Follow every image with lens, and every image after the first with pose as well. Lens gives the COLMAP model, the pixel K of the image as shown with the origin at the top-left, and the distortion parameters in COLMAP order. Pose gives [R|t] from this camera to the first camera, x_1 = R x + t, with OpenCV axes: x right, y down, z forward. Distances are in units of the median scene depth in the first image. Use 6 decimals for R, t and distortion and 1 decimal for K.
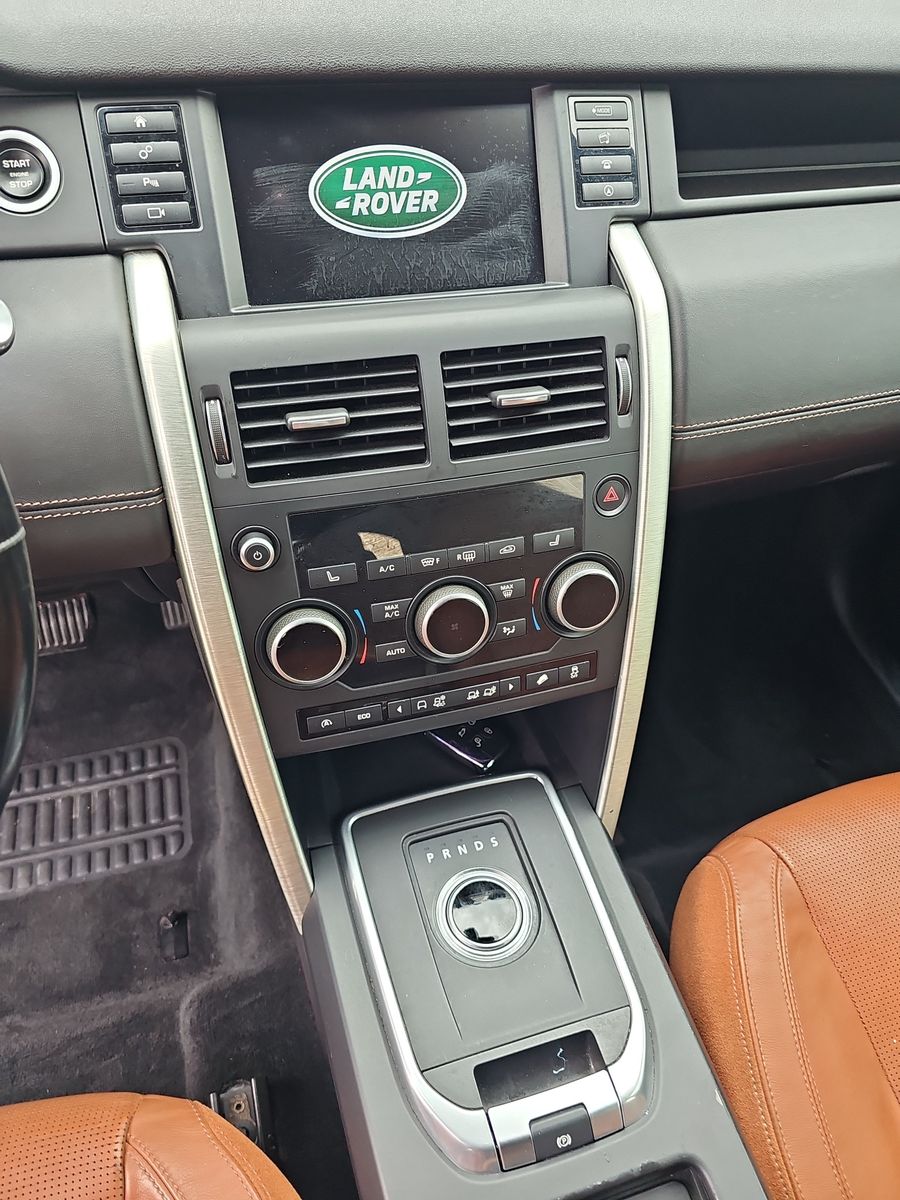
lens RADIAL K [[789.3, 0, 420.7], [0, 789.3, 608.3], [0, 0, 1]] dist [0.015947, -0.034503]
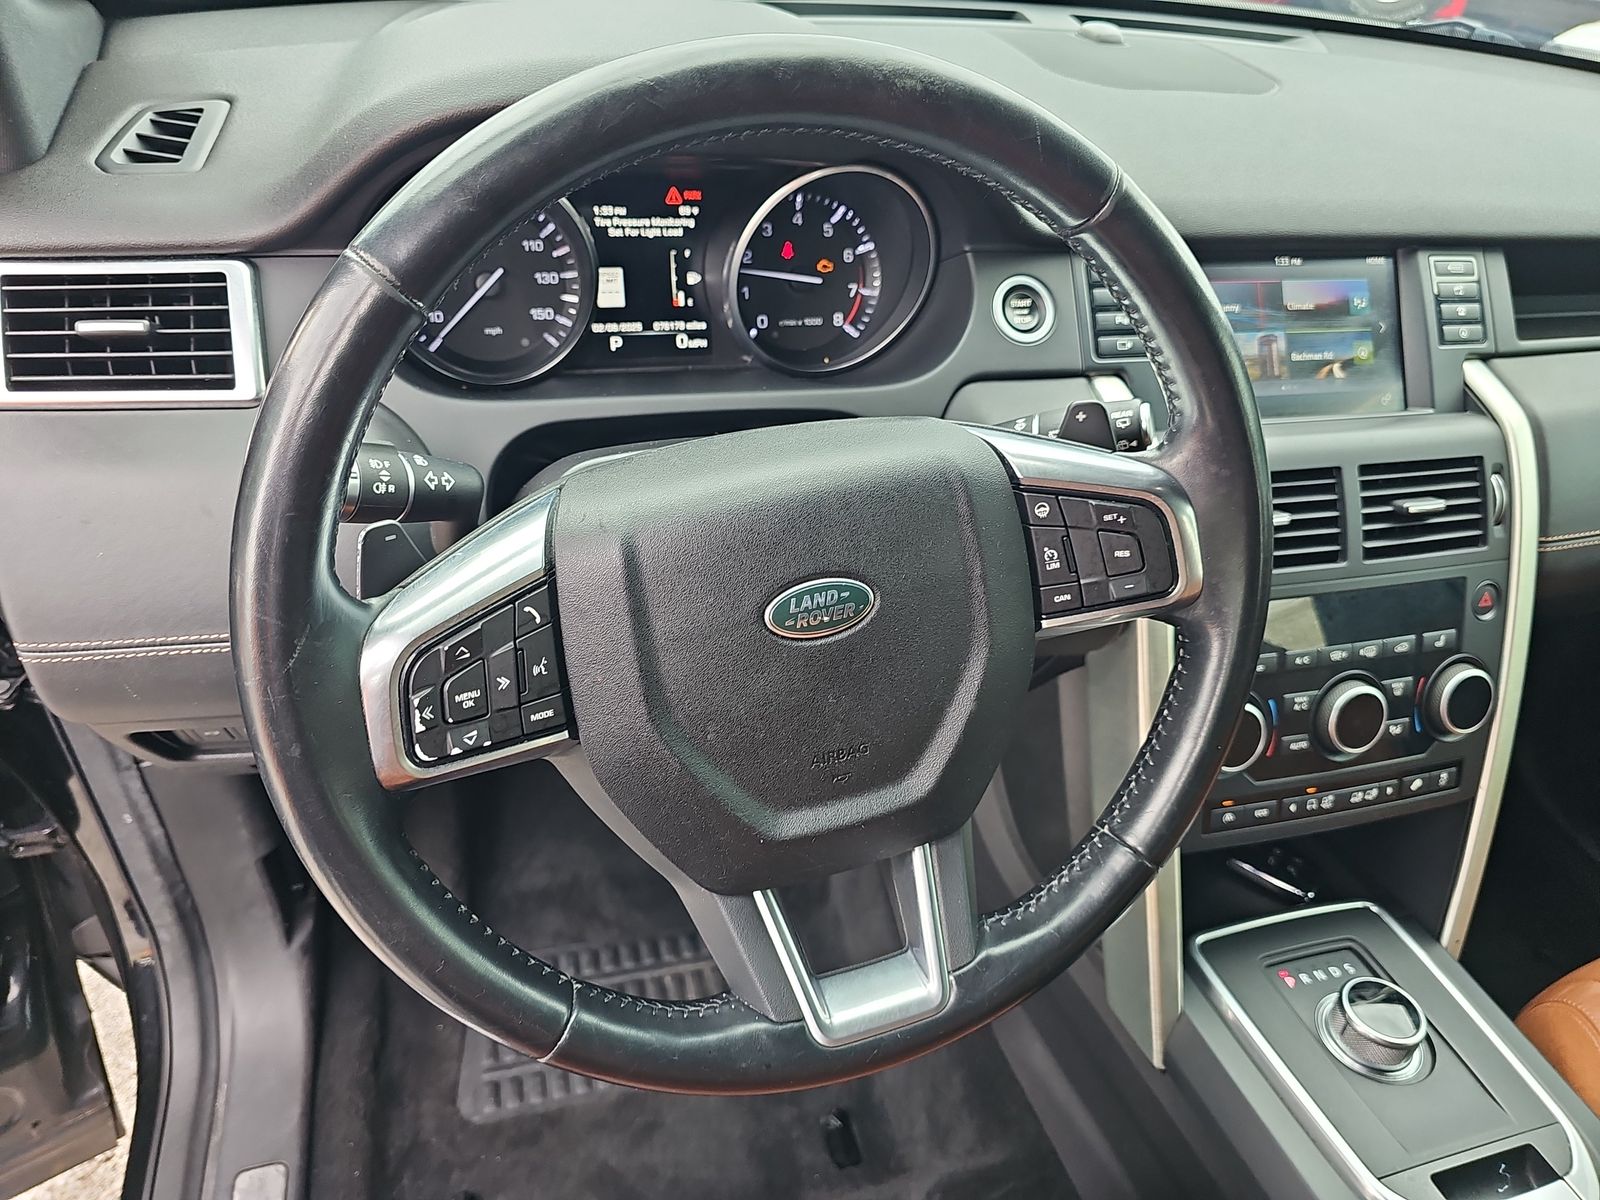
lens RADIAL K [[1052.4, 0, 790.6], [0, 1052.4, 606.2], [0, 0, 1]] dist [0.015947, -0.034503]
pose [[0.999791, 0.020434, -0.000678, -0.696409], [-0.020138, 0.978538, -0.205081, 0.173506], [-0.003527, 0.205052, 0.978745, -0.370680]]
